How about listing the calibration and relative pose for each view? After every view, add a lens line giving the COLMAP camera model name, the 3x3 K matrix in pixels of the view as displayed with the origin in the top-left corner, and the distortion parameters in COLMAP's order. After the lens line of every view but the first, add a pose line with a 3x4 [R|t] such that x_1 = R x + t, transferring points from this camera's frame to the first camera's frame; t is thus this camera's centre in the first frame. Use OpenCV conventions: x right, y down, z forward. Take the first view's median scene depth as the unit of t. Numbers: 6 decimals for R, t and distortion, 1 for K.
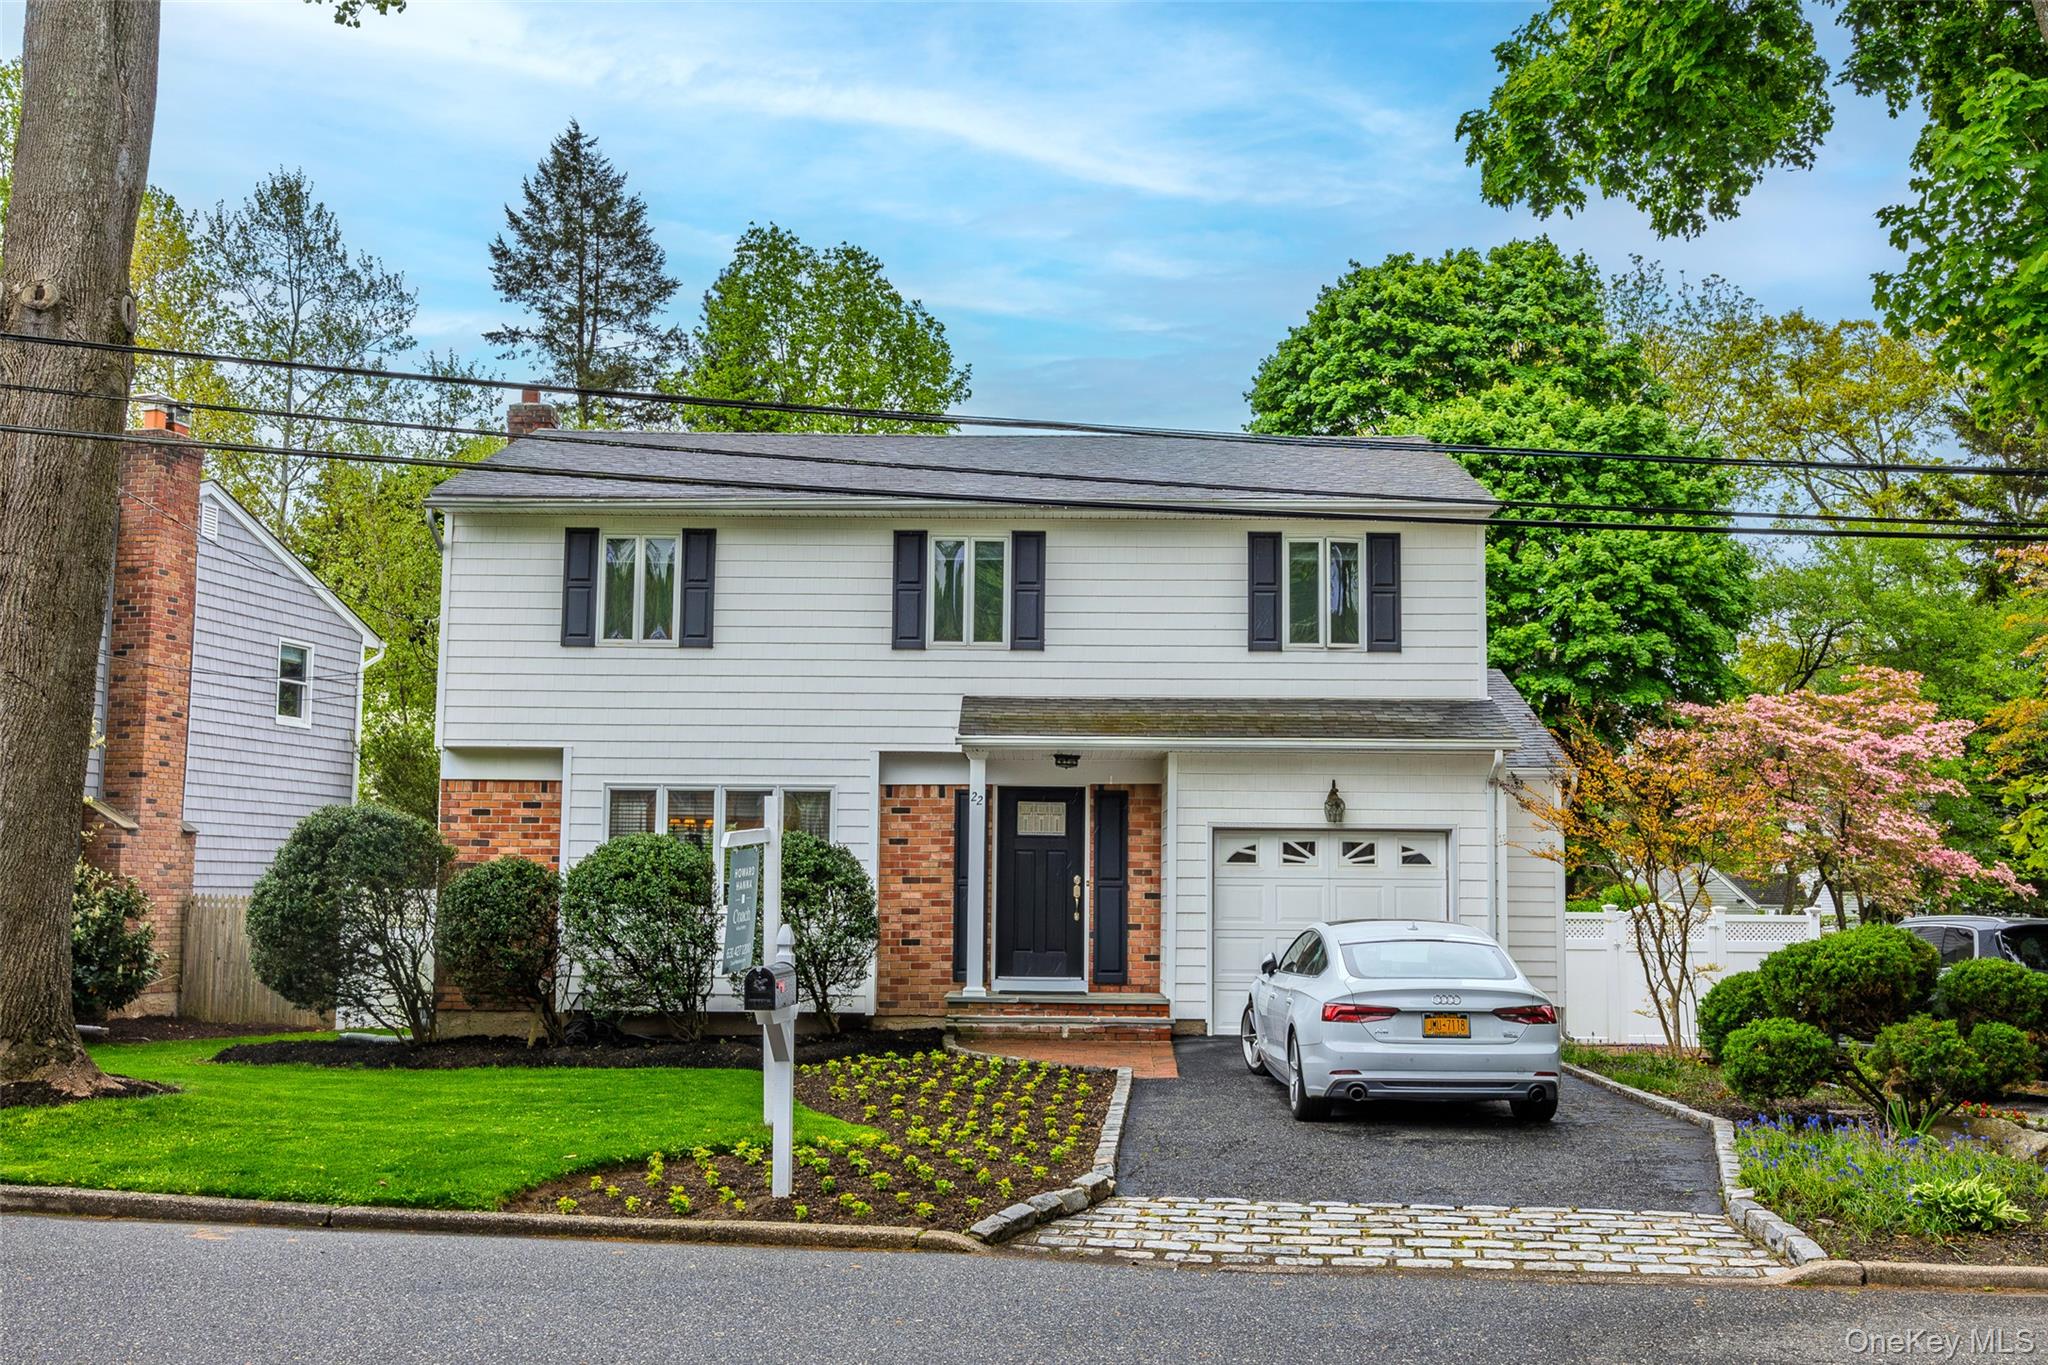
lens RADIAL K [[2220.0, 0, 1025.9], [0, 2220.0, 716.3], [0, 0, 1]] dist [0.029394, 0.001797]
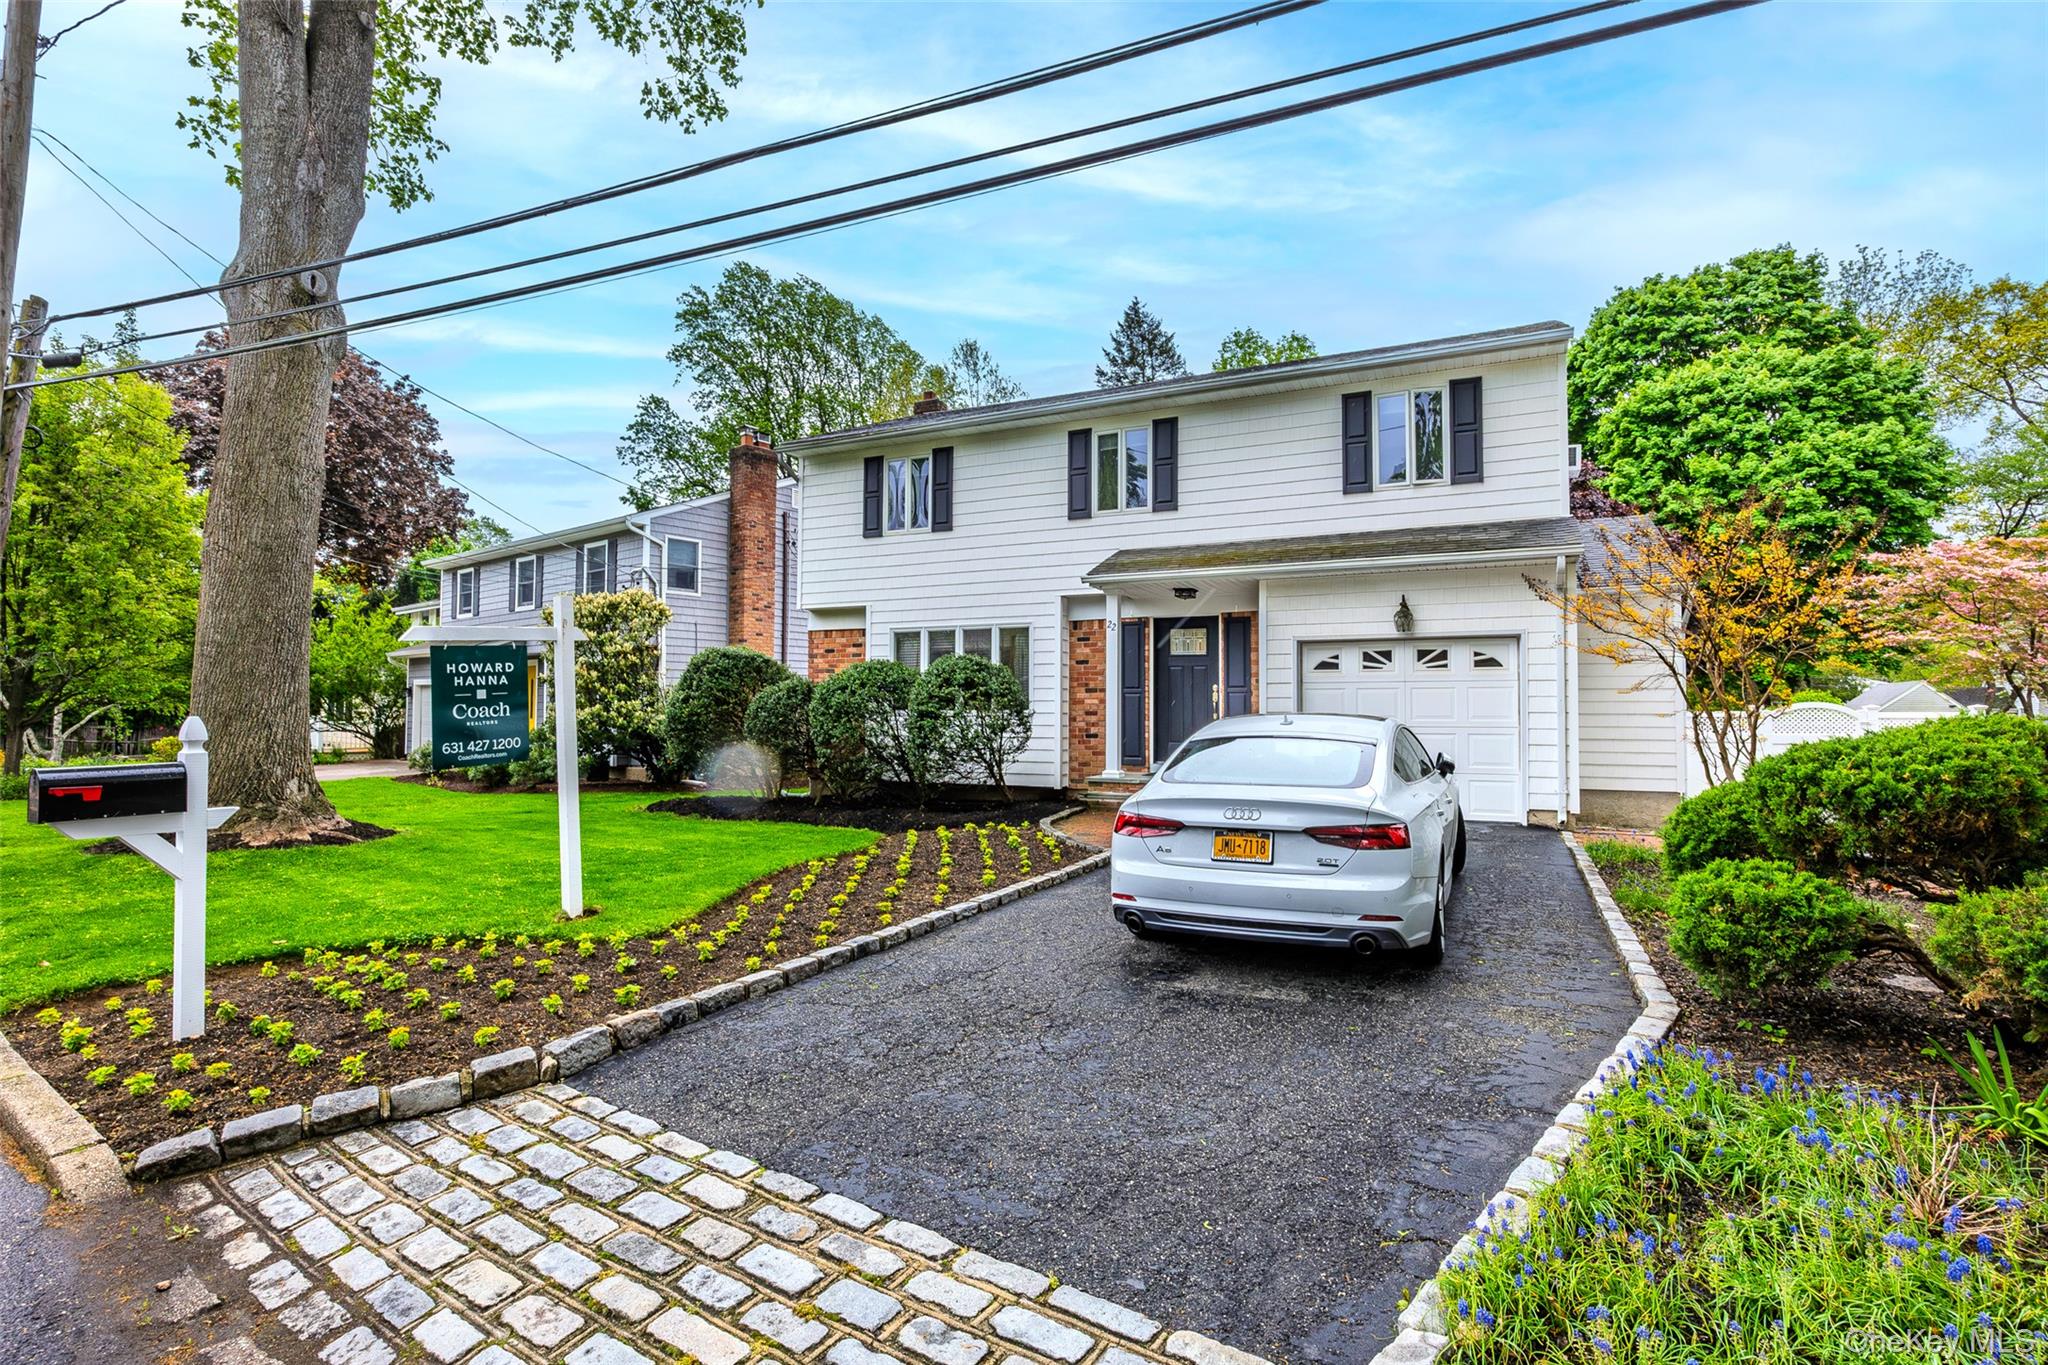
lens RADIAL K [[1010.5, 0, 1014.8], [0, 1010.5, 687.5], [0, 0, 1]] dist [-0.001319, -0.002538]
pose [[0.896443, -0.018451, -0.442775, 0.180338], [0.043044, 0.998034, 0.045557, 0.041945], [0.441064, -0.059898, 0.895475, 0.427030]]
